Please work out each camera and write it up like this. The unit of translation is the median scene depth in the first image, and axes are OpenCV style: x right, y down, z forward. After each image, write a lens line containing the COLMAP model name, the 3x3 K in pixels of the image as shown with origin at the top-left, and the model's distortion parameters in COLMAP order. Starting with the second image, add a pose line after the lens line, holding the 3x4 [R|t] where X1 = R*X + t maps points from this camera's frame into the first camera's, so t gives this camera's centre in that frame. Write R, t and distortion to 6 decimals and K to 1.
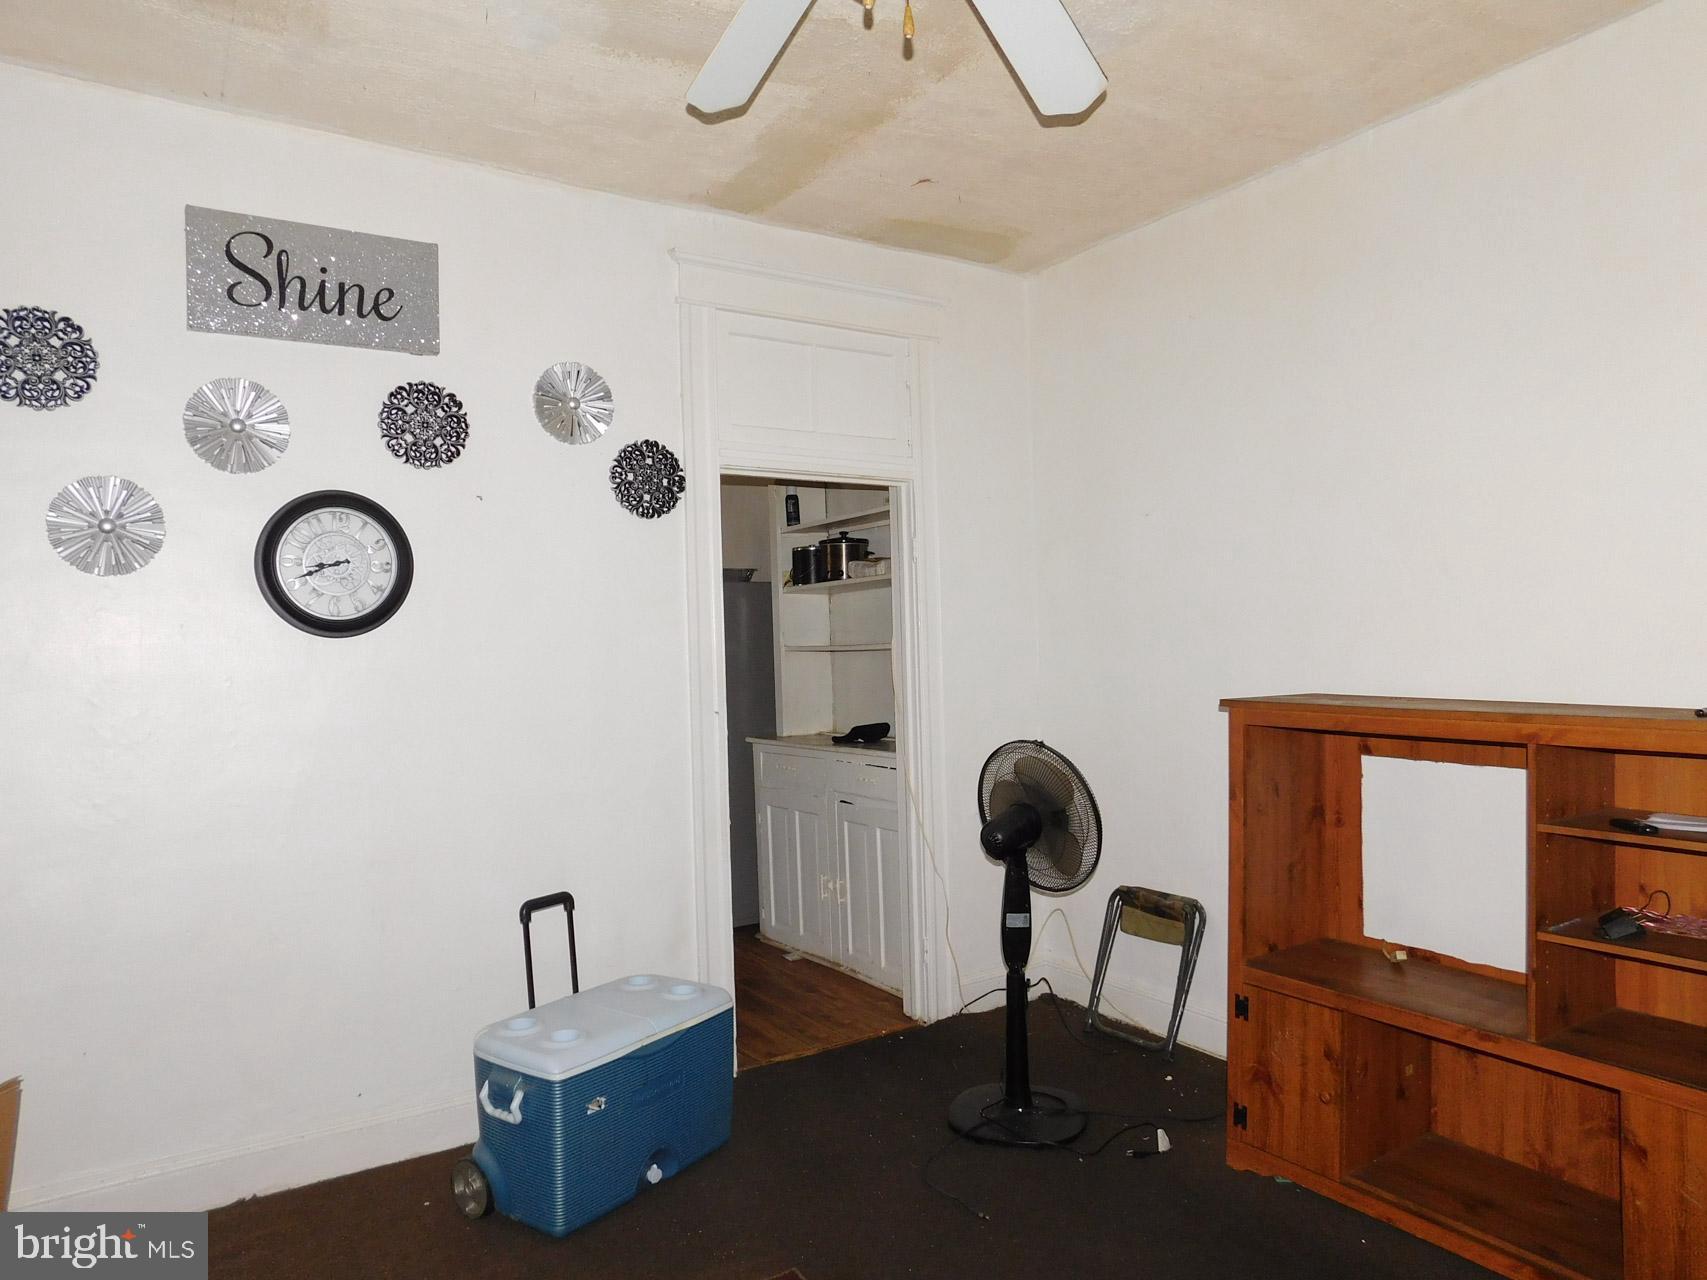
lens RADIAL K [[1130.1, 0, 855.0], [0, 1130.1, 659.8], [0, 0, 1]] dist [-0.051155, 0.053934]
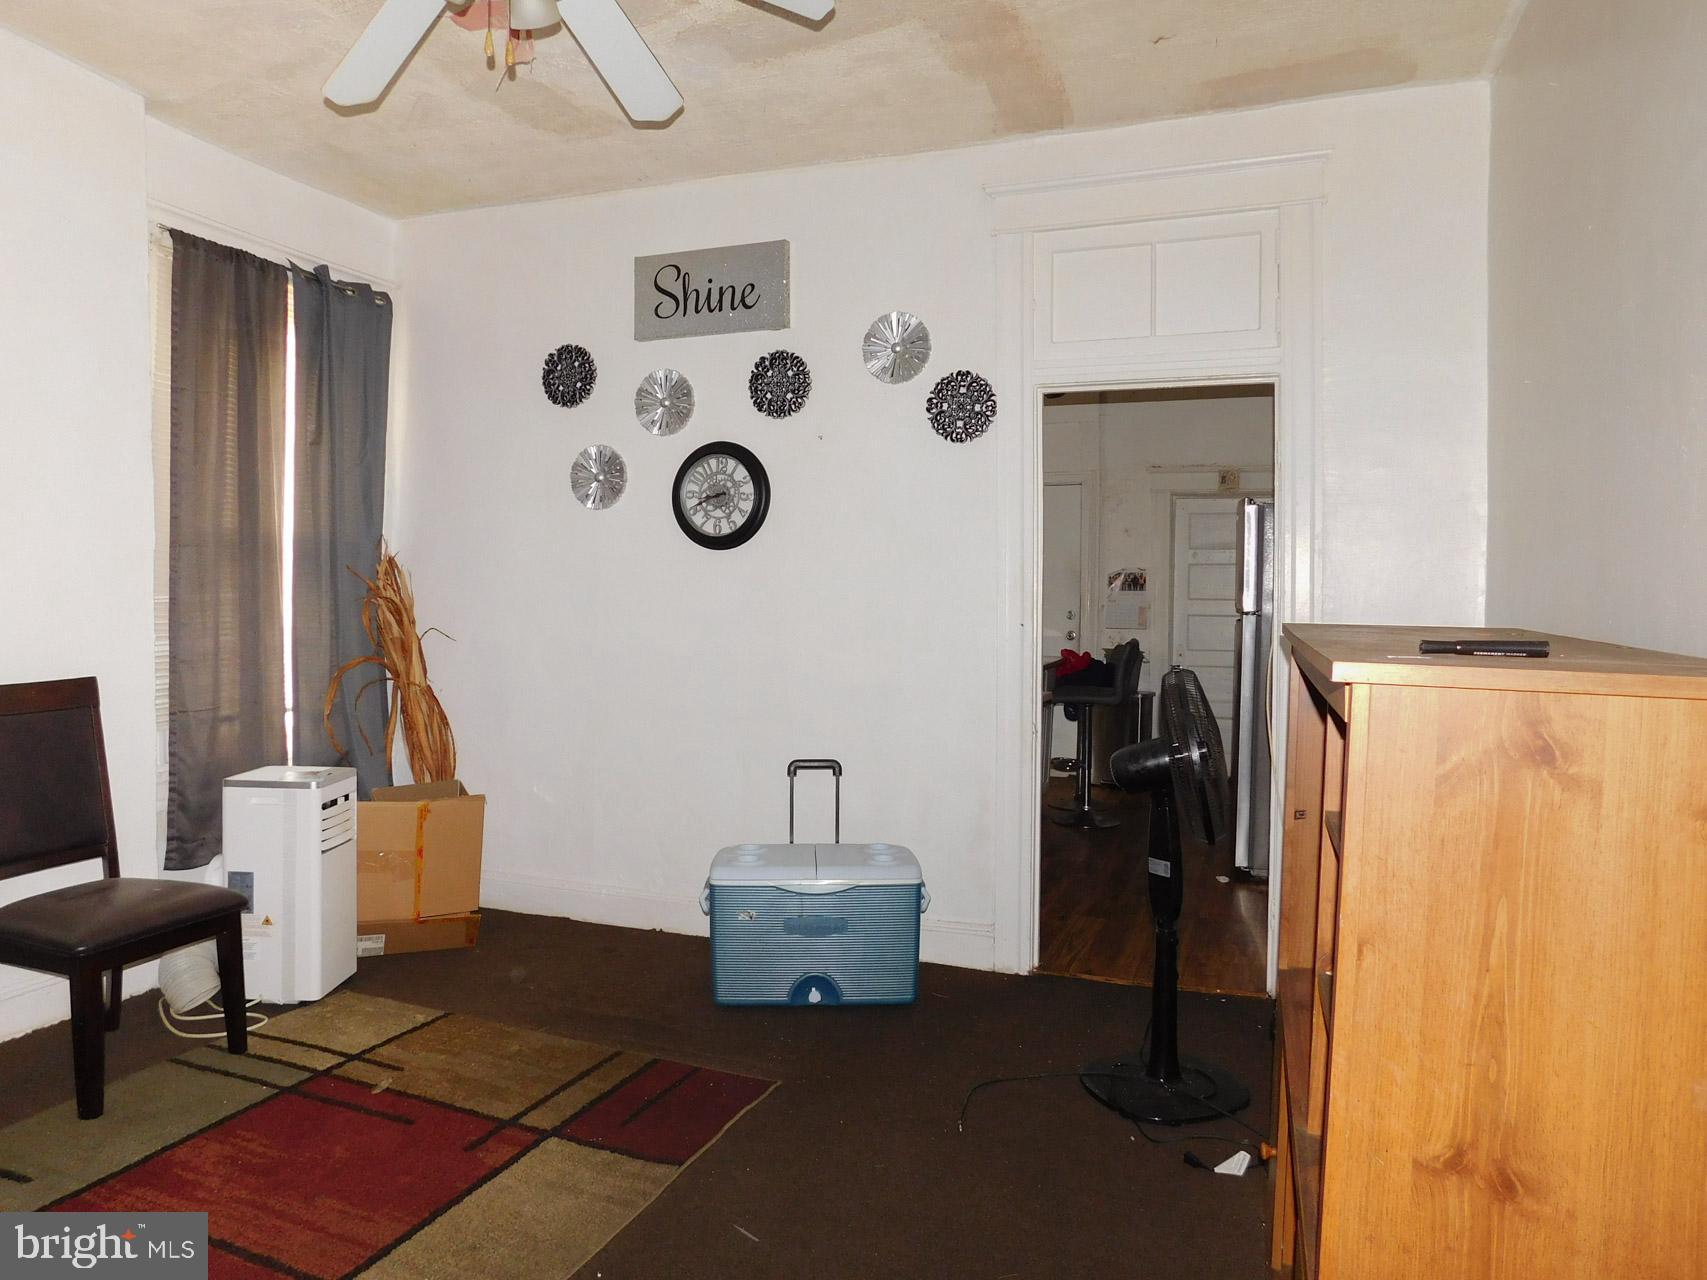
lens RADIAL K [[1151.1, 0, 853.5], [0, 1151.1, 640.0], [0, 0, 1]] dist [-0.003037, 0.002986]
pose [[0.602098, 0.057696, -0.796335, 0.760754], [-0.031789, 0.998327, 0.048296, 0.017792], [0.797789, -0.003764, 0.602925, 0.278291]]
